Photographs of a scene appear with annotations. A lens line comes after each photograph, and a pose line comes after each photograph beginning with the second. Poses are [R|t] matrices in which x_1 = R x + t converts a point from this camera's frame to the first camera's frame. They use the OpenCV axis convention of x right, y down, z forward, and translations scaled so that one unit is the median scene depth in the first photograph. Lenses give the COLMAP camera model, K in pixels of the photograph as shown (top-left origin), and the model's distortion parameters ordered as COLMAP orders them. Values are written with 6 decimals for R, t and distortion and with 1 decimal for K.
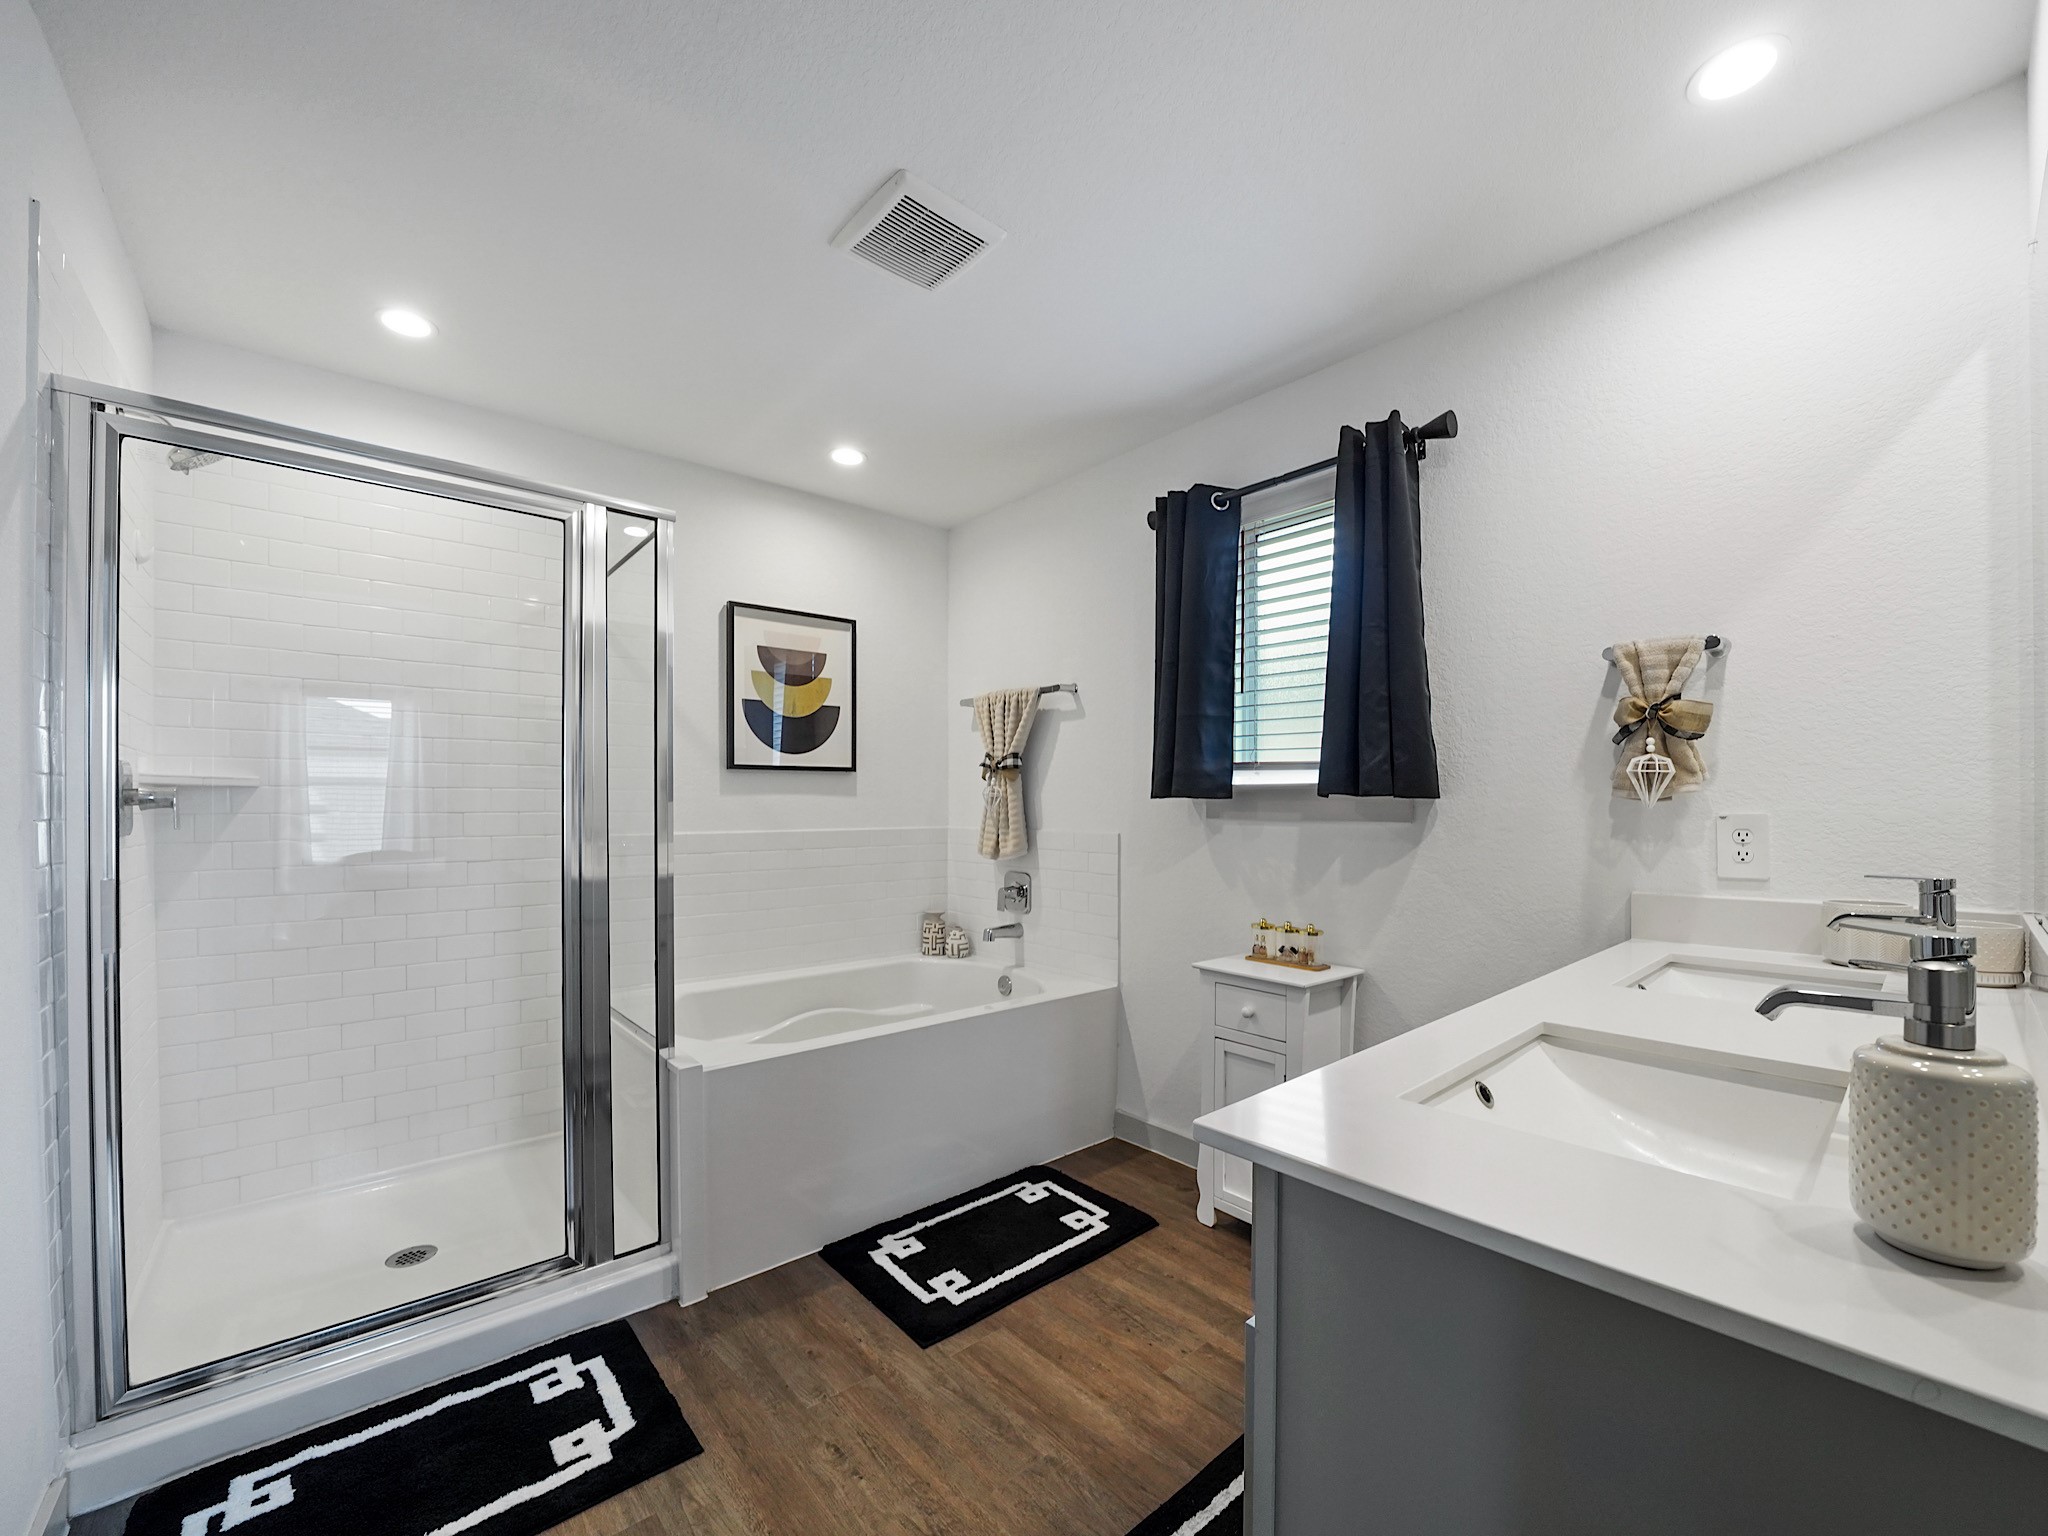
lens RADIAL K [[806.1, 0, 1020.6], [0, 806.1, 800.7], [0, 0, 1]] dist [-0.014487, -0.000049]
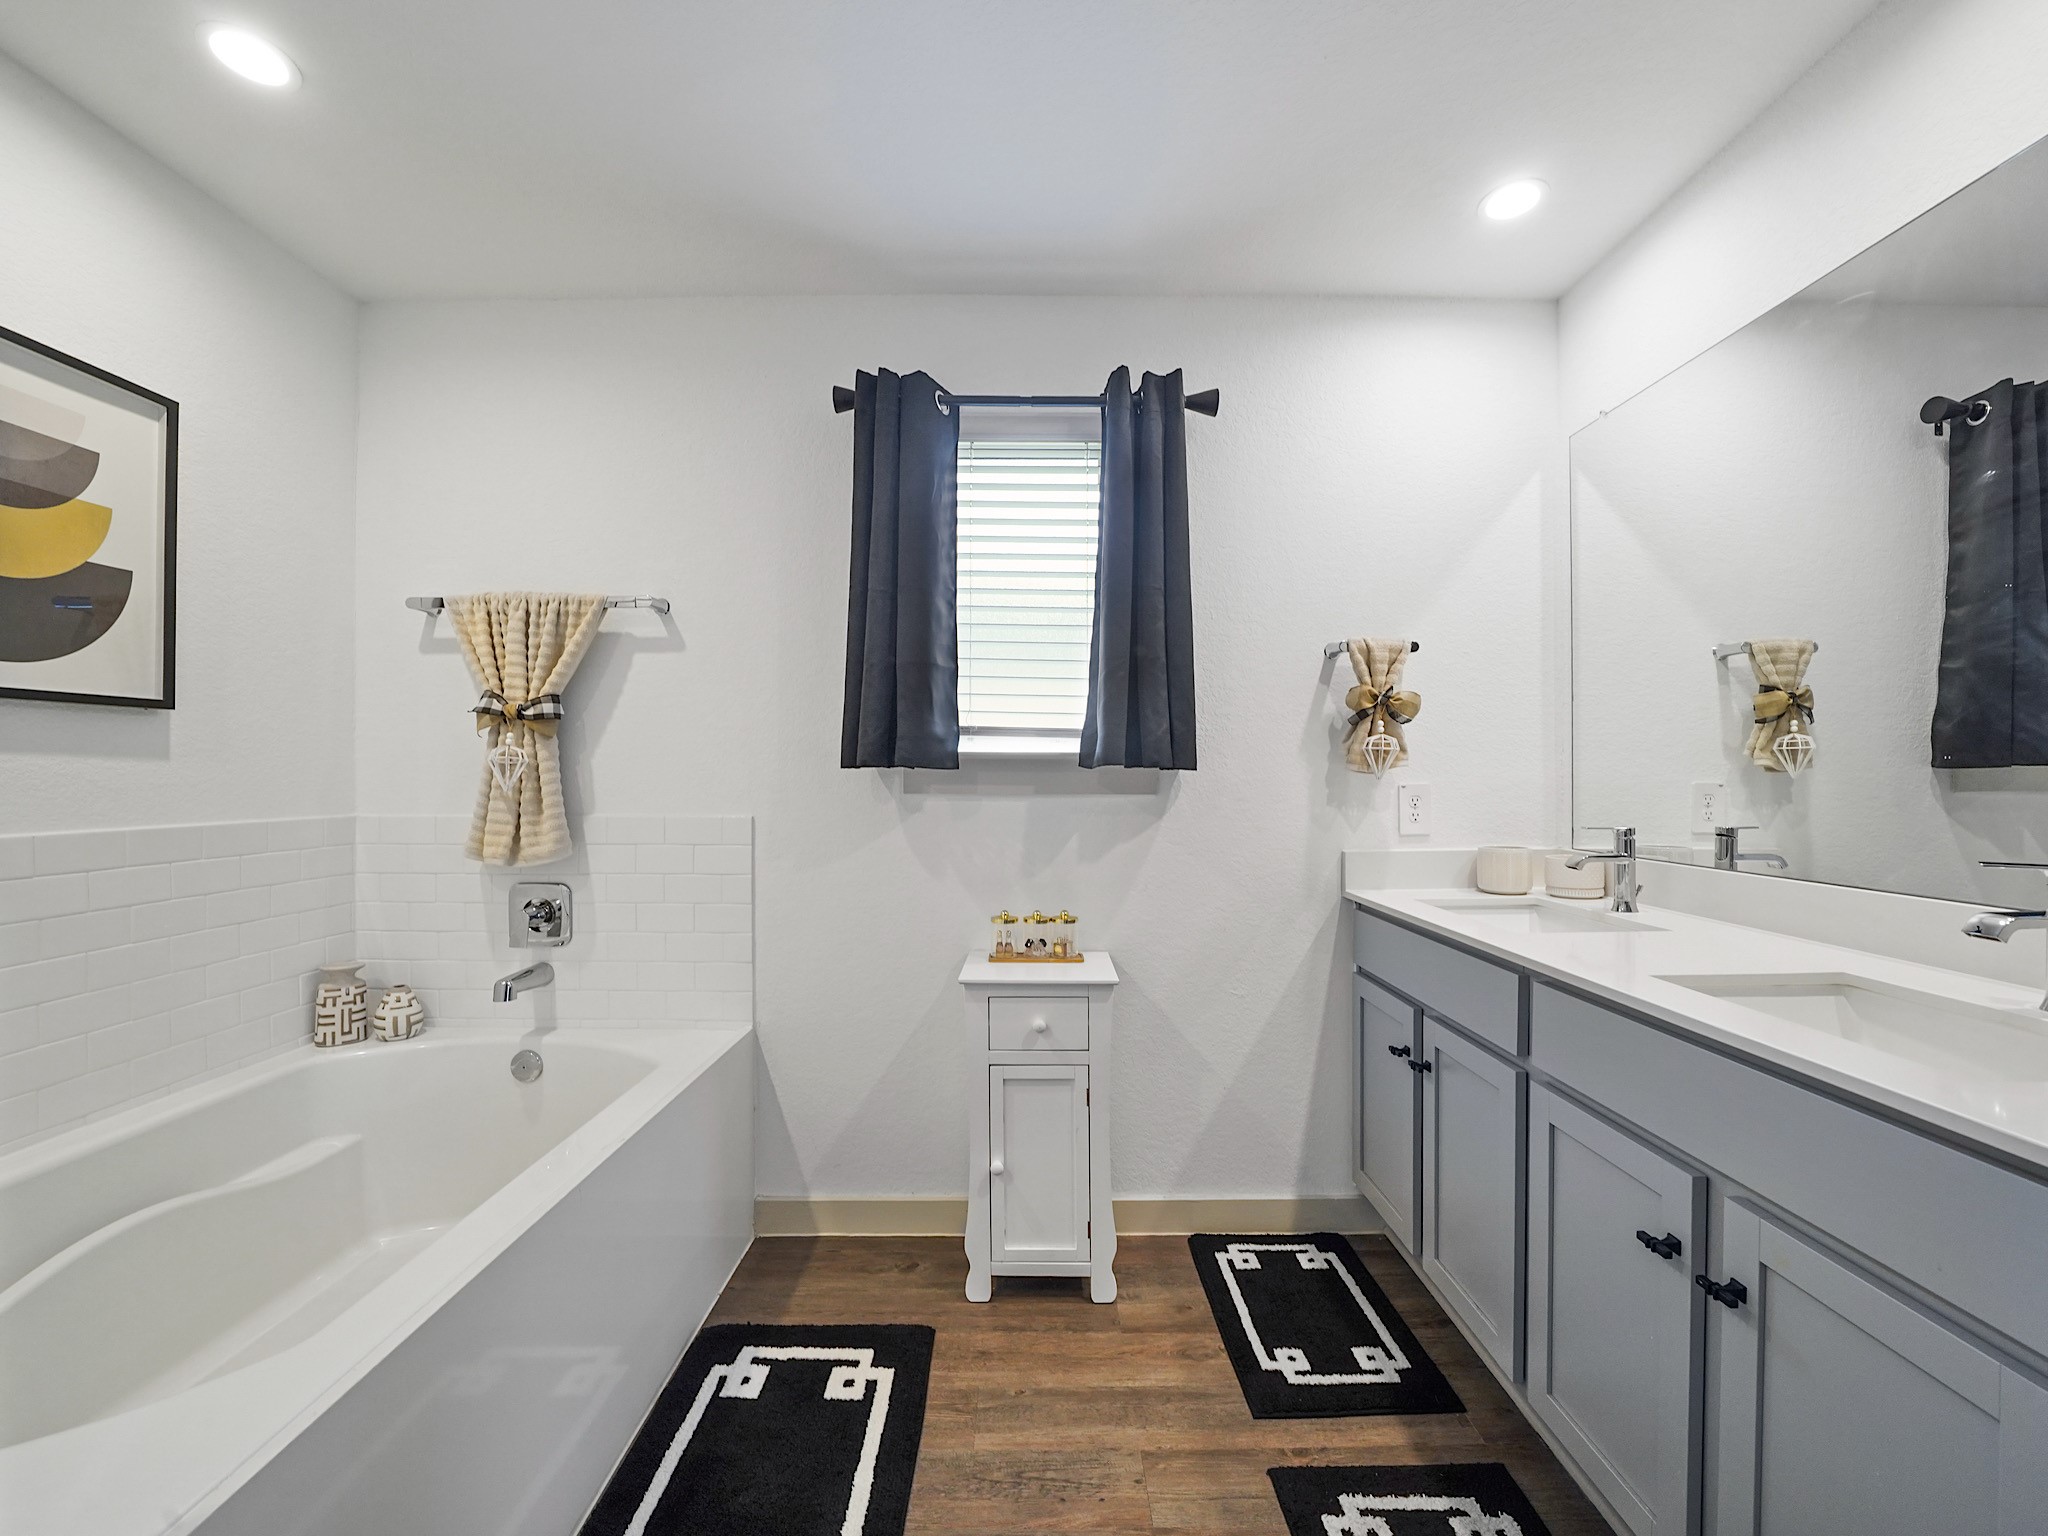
lens RADIAL K [[814.7, 0, 1022.4], [0, 814.7, 775.2], [0, 0, 1]] dist [-0.020987, -0.000166]
pose [[0.656812, 0.002175, 0.754051, -0.305412], [-0.003935, 0.999992, 0.000543, 0.002650], [-0.754044, -0.003324, 0.656815, 0.385504]]
